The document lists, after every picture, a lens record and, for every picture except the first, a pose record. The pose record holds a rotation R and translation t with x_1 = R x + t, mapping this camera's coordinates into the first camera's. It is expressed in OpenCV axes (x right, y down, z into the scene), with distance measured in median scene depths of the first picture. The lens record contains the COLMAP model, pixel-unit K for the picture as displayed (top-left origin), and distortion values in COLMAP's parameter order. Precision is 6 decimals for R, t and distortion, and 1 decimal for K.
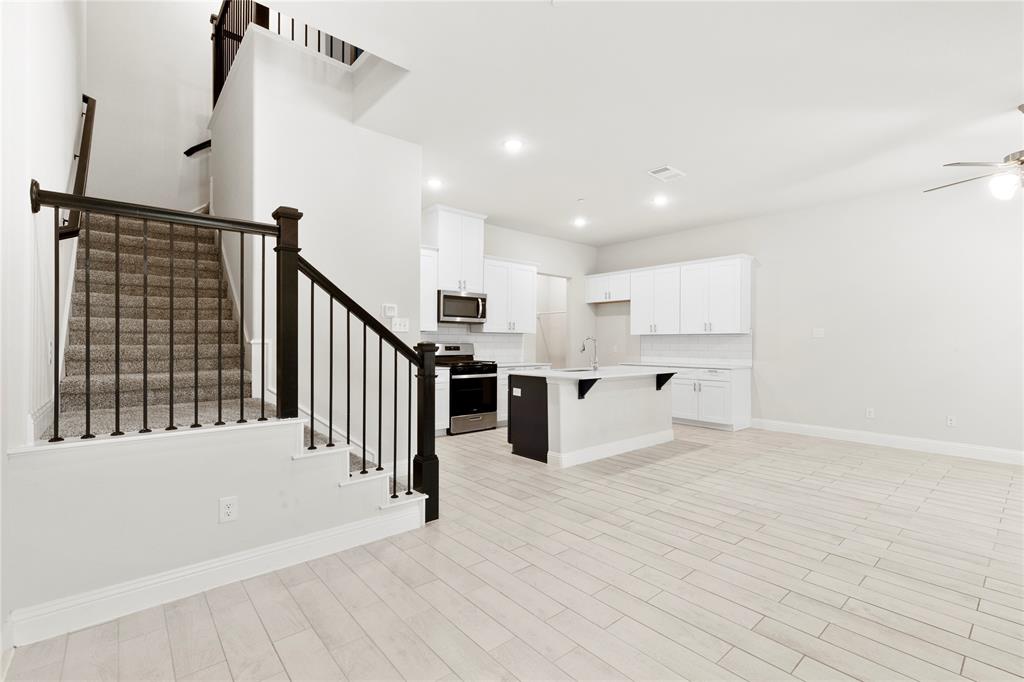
lens RADIAL K [[457.7, 0, 512.3], [0, 457.7, 342.0], [0, 0, 1]] dist [0.004768, -0.000425]
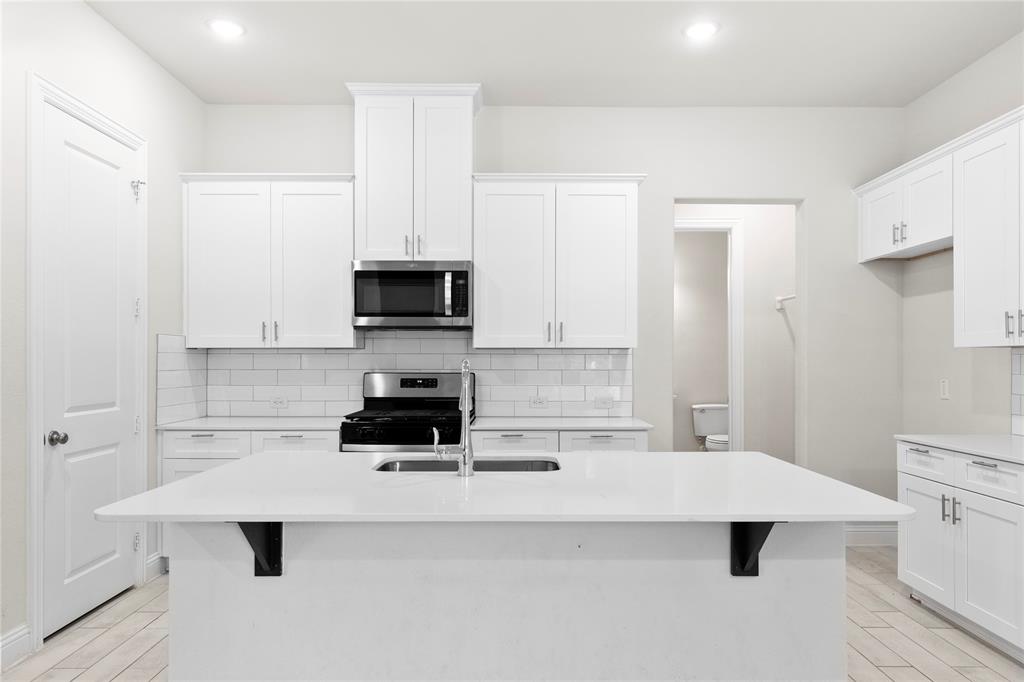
lens RADIAL K [[648.4, 0, 515.1], [0, 648.4, 357.3], [0, 0, 1]] dist [-0.002451, -0.000843]
pose [[0.761322, -0.005145, -0.648354, 0.386049], [0.003564, 0.999987, -0.003750, -0.010033], [0.648364, 0.000544, 0.761330, 0.562276]]
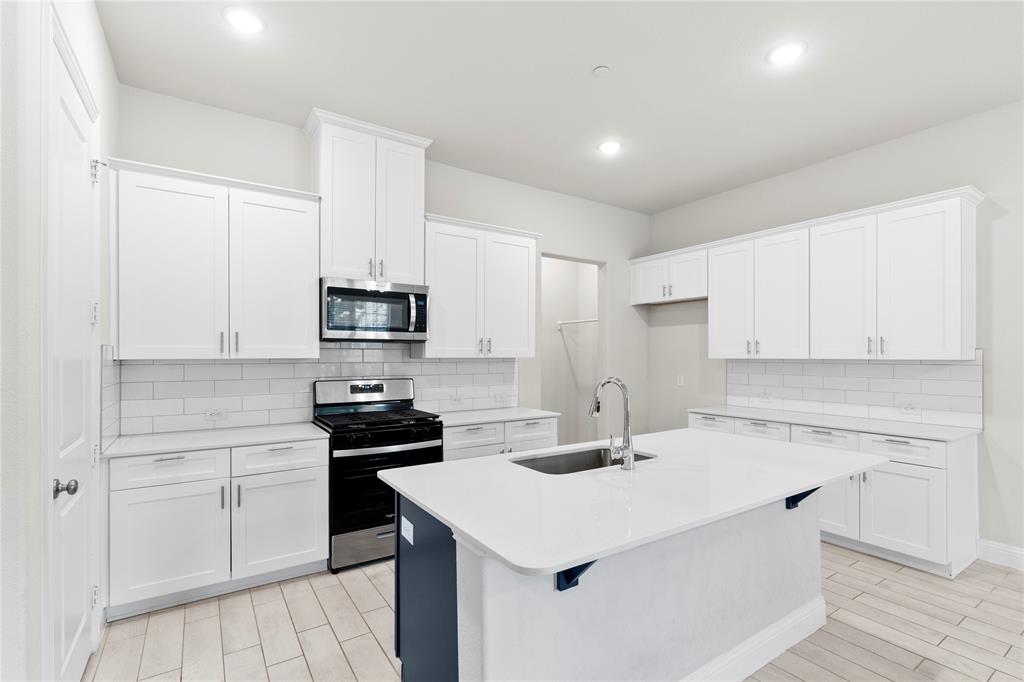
lens RADIAL K [[468.2, 0, 515.7], [0, 468.2, 353.2], [0, 0, 1]] dist [-0.003640, 0.000484]
pose [[0.992657, -0.003900, -0.120897, 0.111045], [0.003643, 0.999991, -0.002341, -0.026337], [0.120905, 0.001883, 0.992662, 0.482533]]
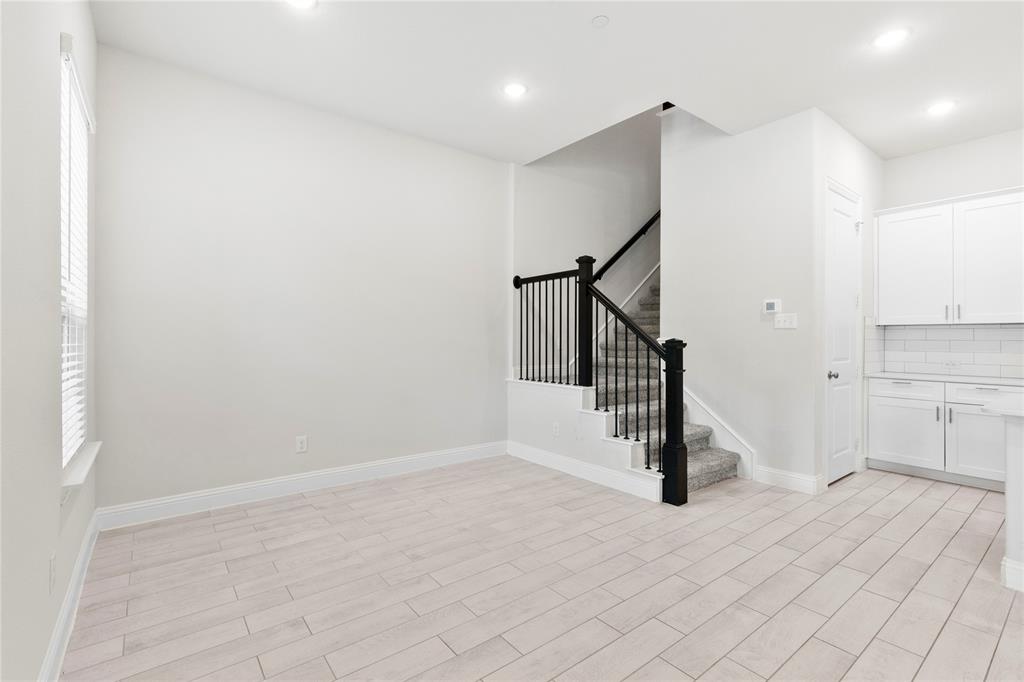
lens RADIAL K [[468.2, 0, 507.1], [0, 468.2, 336.3], [0, 0, 1]] dist [-0.003640, 0.000484]
pose [[-0.059363, -0.006388, -0.998216, 0.457958], [-0.002971, 0.999976, -0.006223, -0.000023], [0.998232, 0.002596, -0.059381, 0.323678]]
